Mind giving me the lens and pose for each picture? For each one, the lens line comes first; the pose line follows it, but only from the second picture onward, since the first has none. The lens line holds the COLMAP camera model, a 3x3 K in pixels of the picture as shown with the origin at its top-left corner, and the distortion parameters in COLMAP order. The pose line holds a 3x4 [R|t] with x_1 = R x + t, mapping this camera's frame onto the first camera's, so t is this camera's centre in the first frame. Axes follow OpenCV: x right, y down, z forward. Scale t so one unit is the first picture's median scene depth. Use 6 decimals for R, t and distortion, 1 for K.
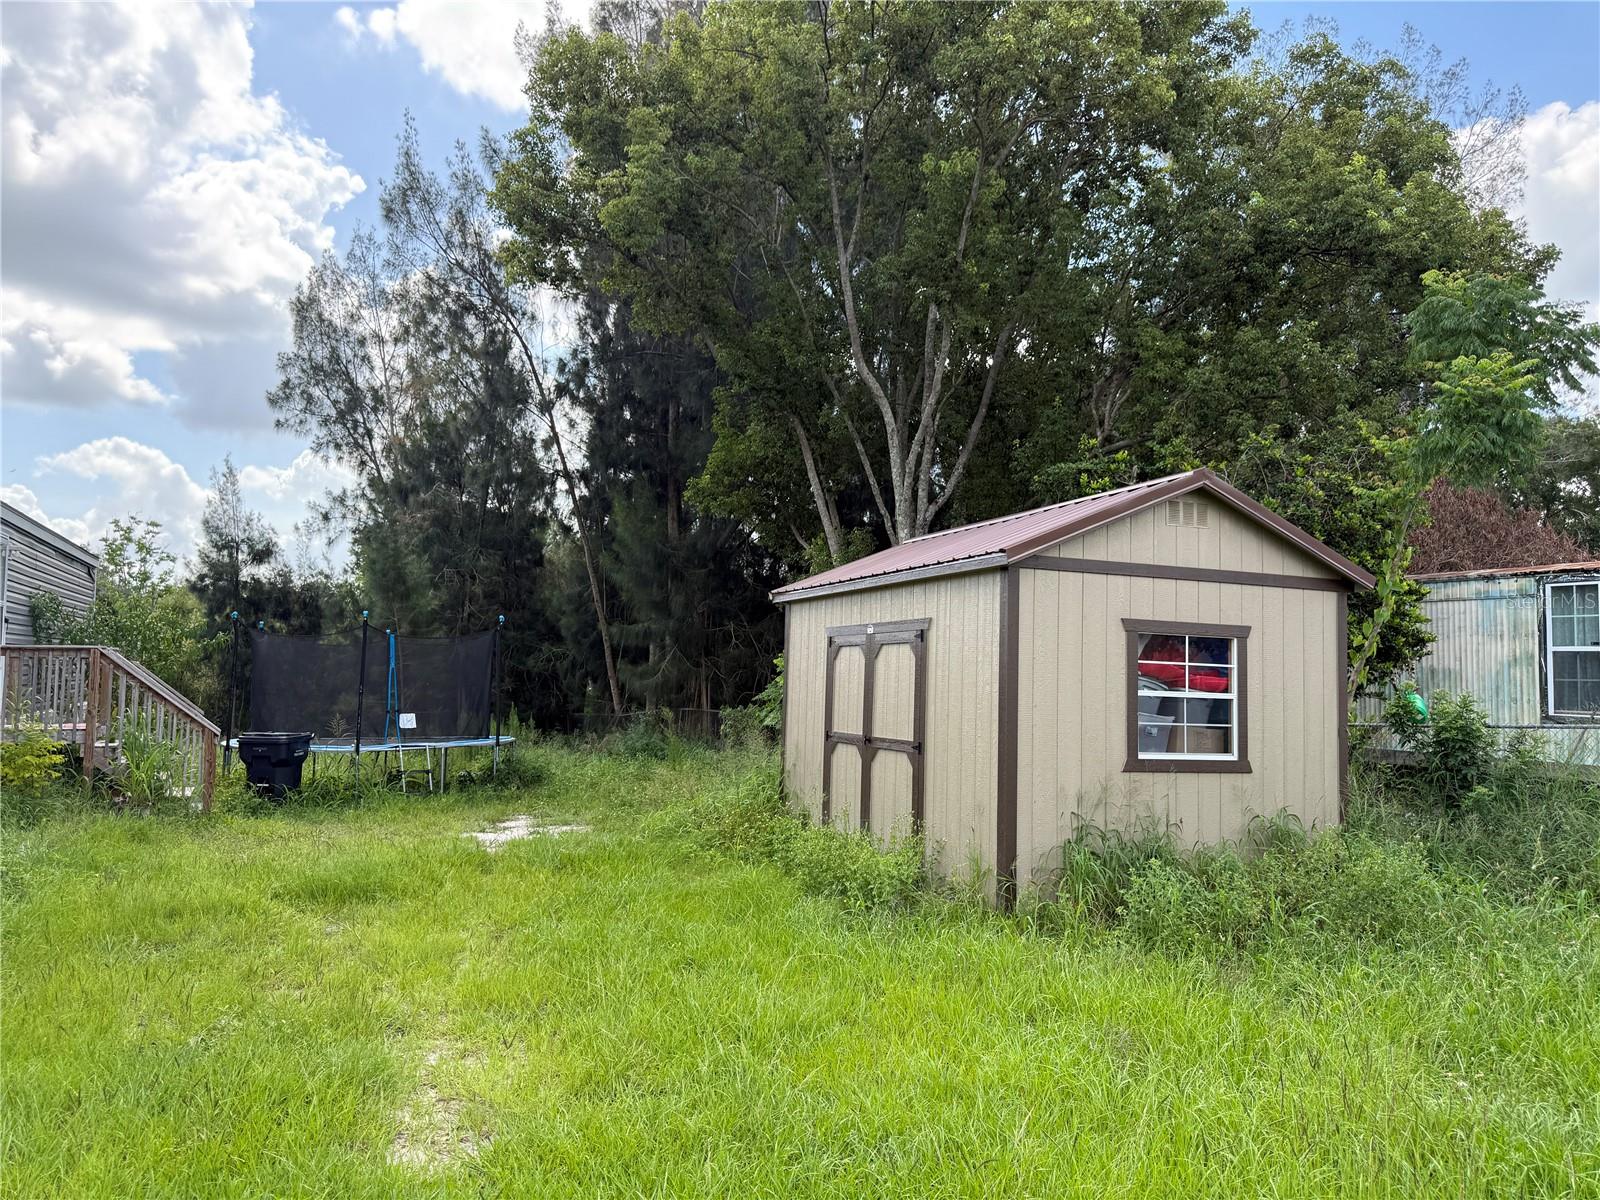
lens RADIAL K [[1175.2, 0, 801.1], [0, 1175.2, 594.7], [0, 0, 1]] dist [0.065727, -0.073488]
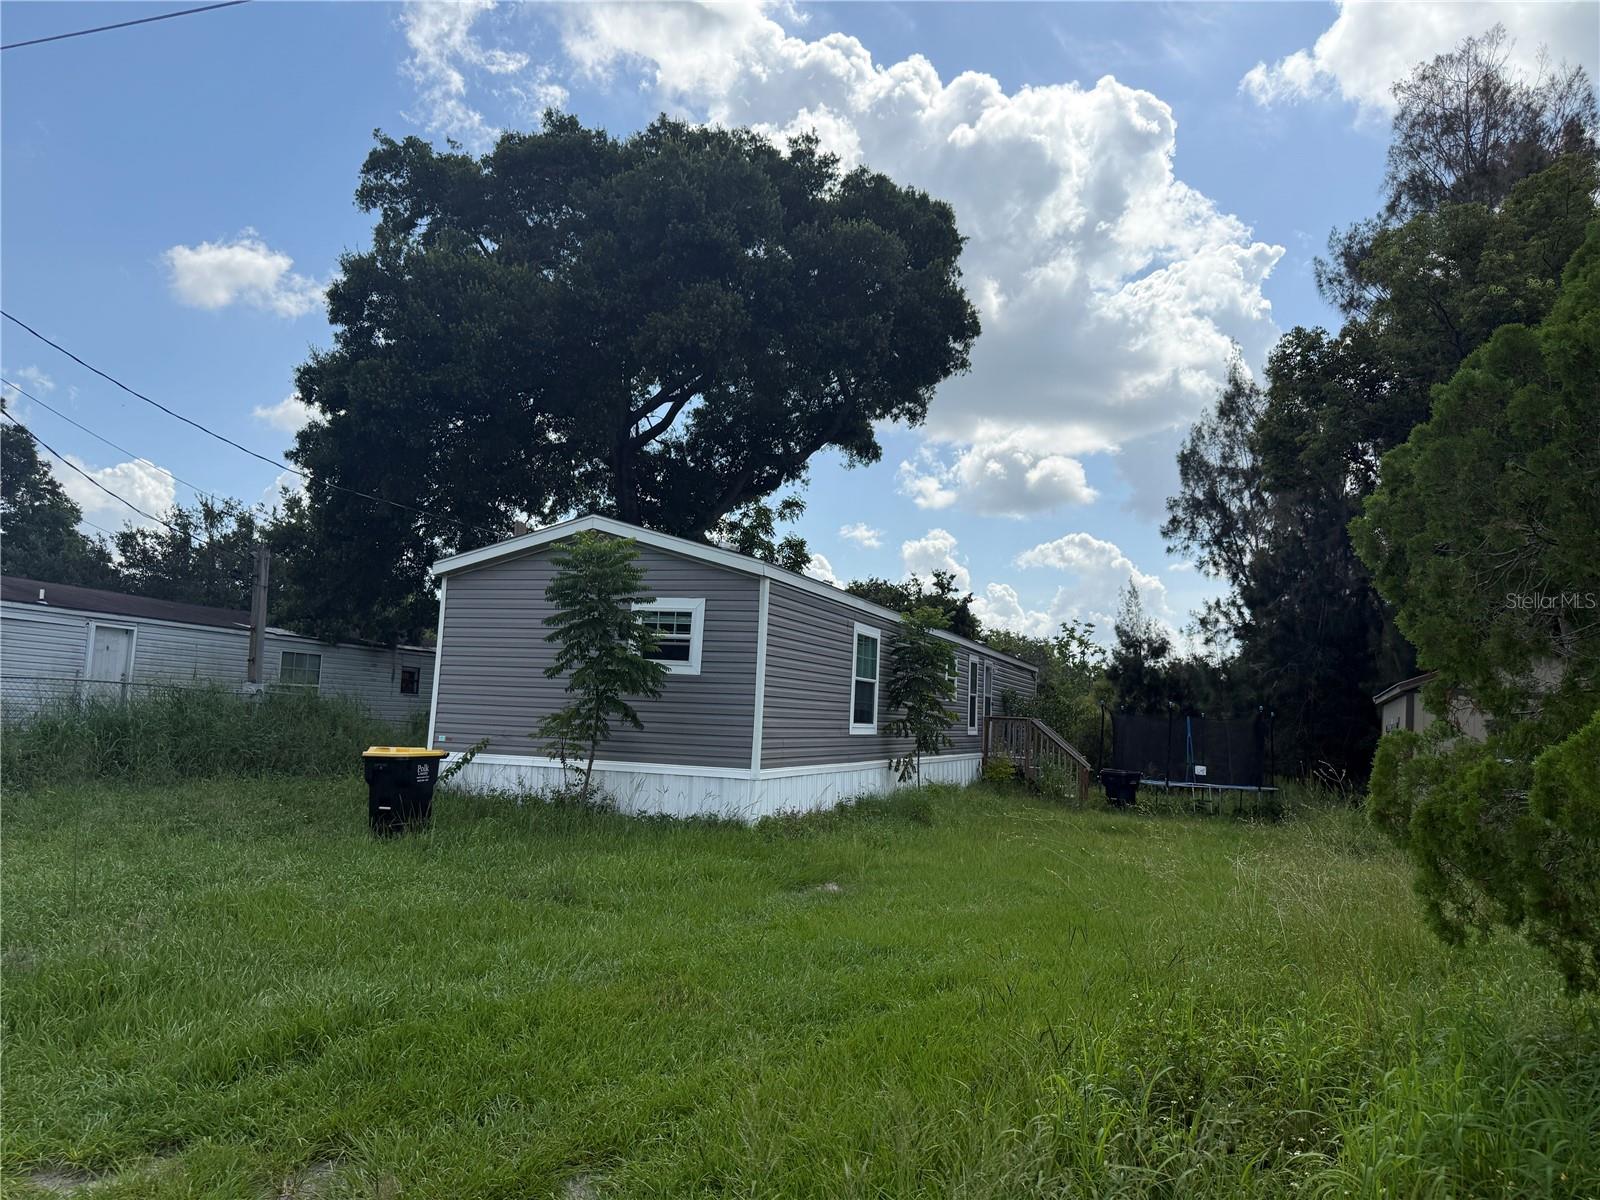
lens RADIAL K [[1175.2, 0, 801.1], [0, 1175.2, 594.7], [0, 0, 1]] dist [0.065727, -0.073488]
pose [[0.729550, -0.042778, -0.682588, 0.150206], [-0.001837, 0.997916, -0.064503, -0.010633], [0.683925, 0.048312, 0.727951, -0.219975]]
